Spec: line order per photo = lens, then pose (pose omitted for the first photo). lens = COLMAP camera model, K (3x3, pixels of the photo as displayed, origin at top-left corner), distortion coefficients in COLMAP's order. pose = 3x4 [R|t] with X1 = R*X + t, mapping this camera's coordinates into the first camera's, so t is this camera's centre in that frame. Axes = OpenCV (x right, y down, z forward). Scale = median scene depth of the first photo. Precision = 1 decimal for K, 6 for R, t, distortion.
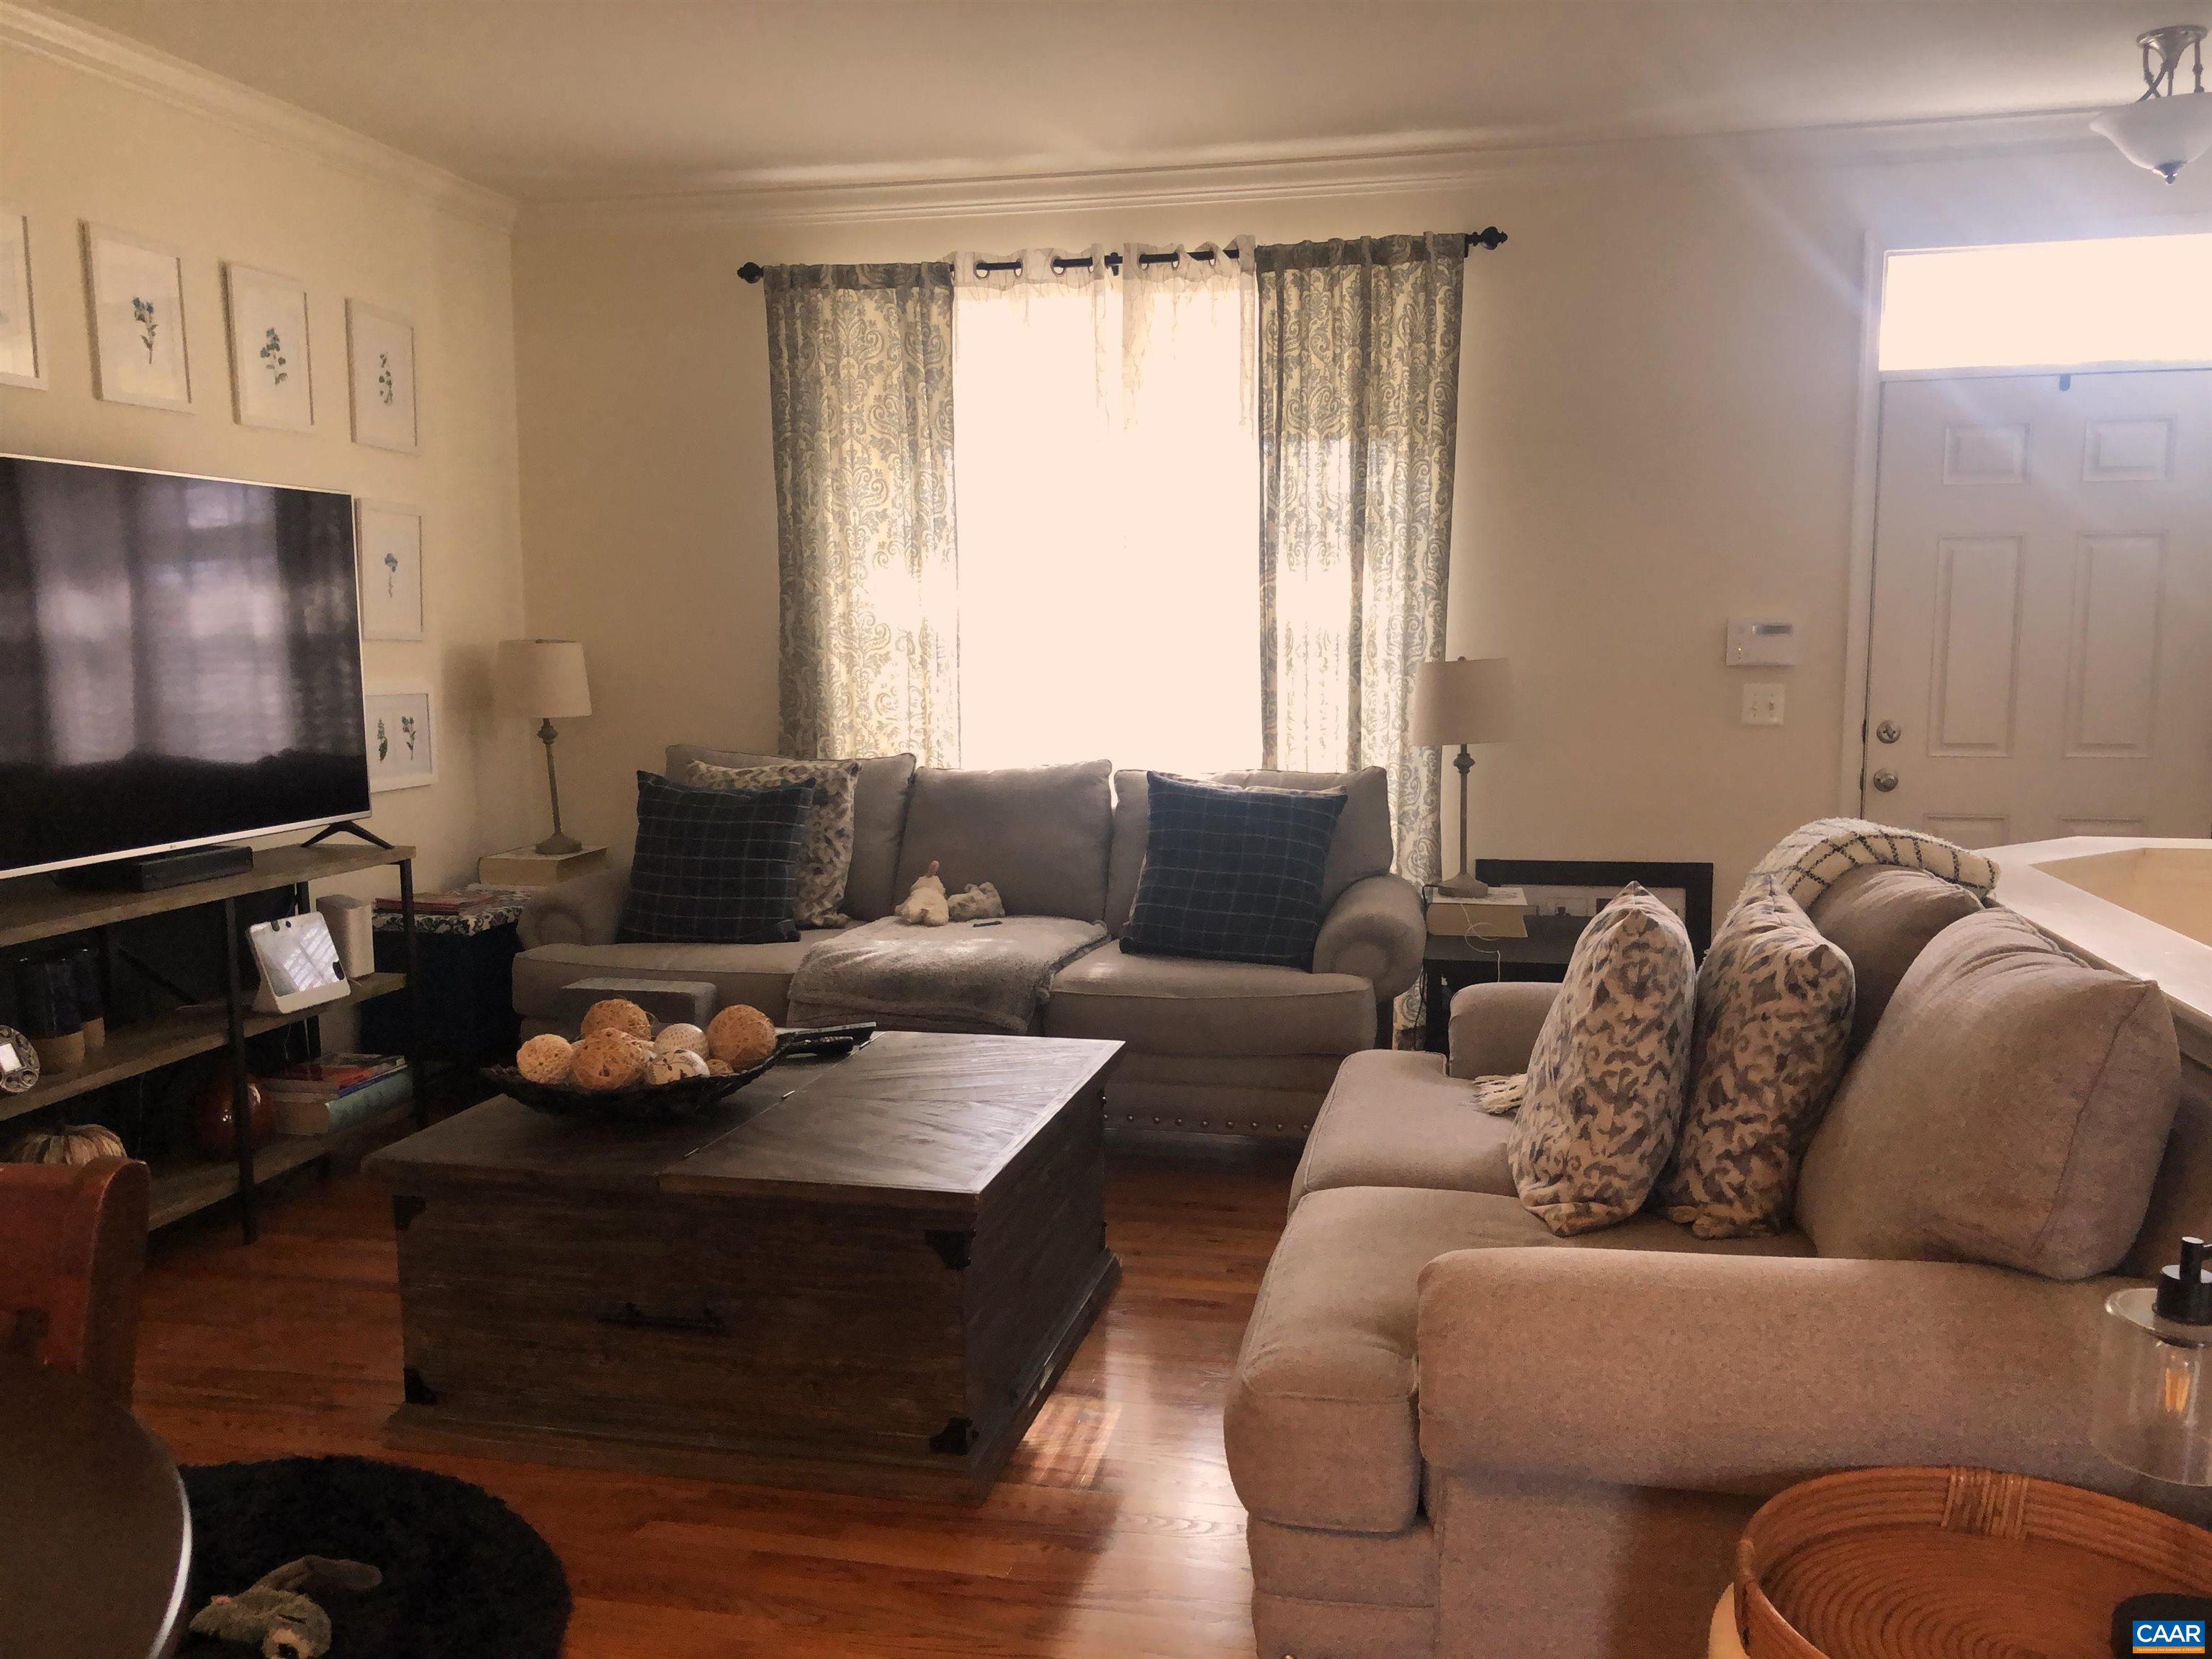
lens RADIAL K [[1798.0, 0, 1106.3], [0, 1798.0, 830.7], [0, 0, 1]] dist [0.056740, -0.074192]
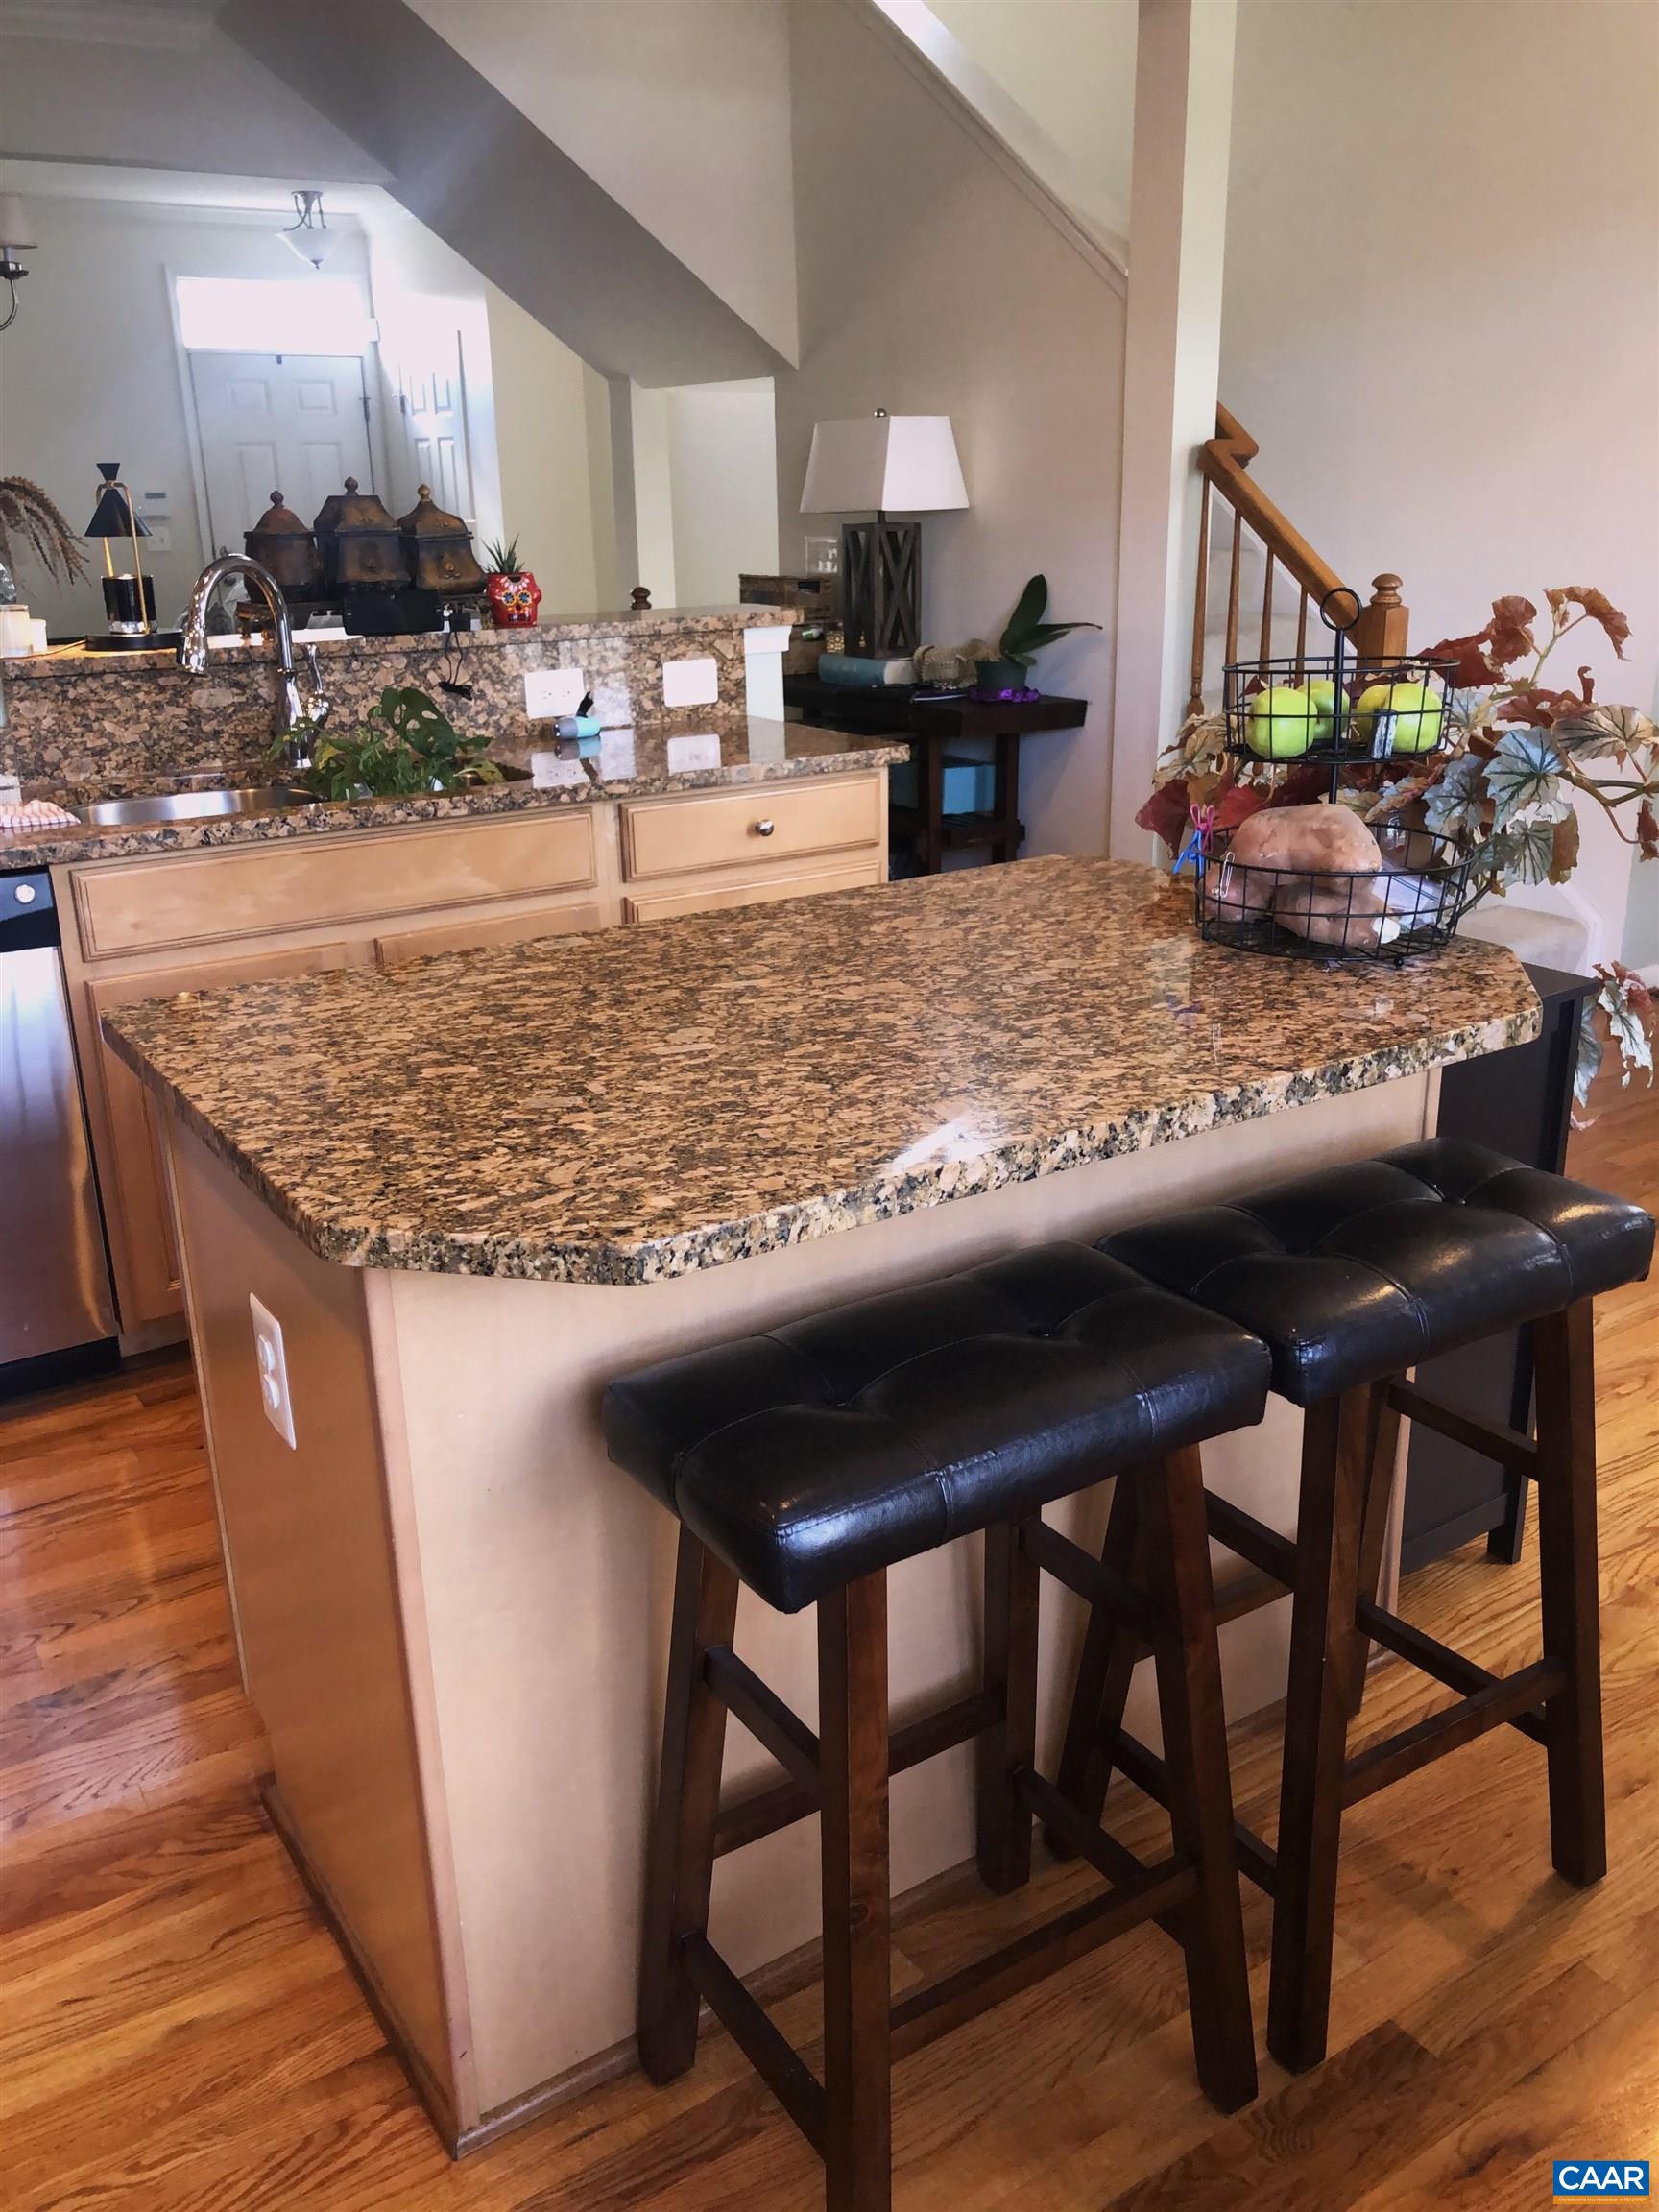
lens RADIAL K [[1798.0, 0, 823.8], [0, 1798.0, 1106.6], [0, 0, 1]] dist [0.056740, -0.074192]
pose [[0.701650, -0.244069, 0.669416, -0.577270], [0.101113, 0.964101, 0.245529, 0.108787], [-0.705311, -0.104589, 0.701140, -0.882410]]
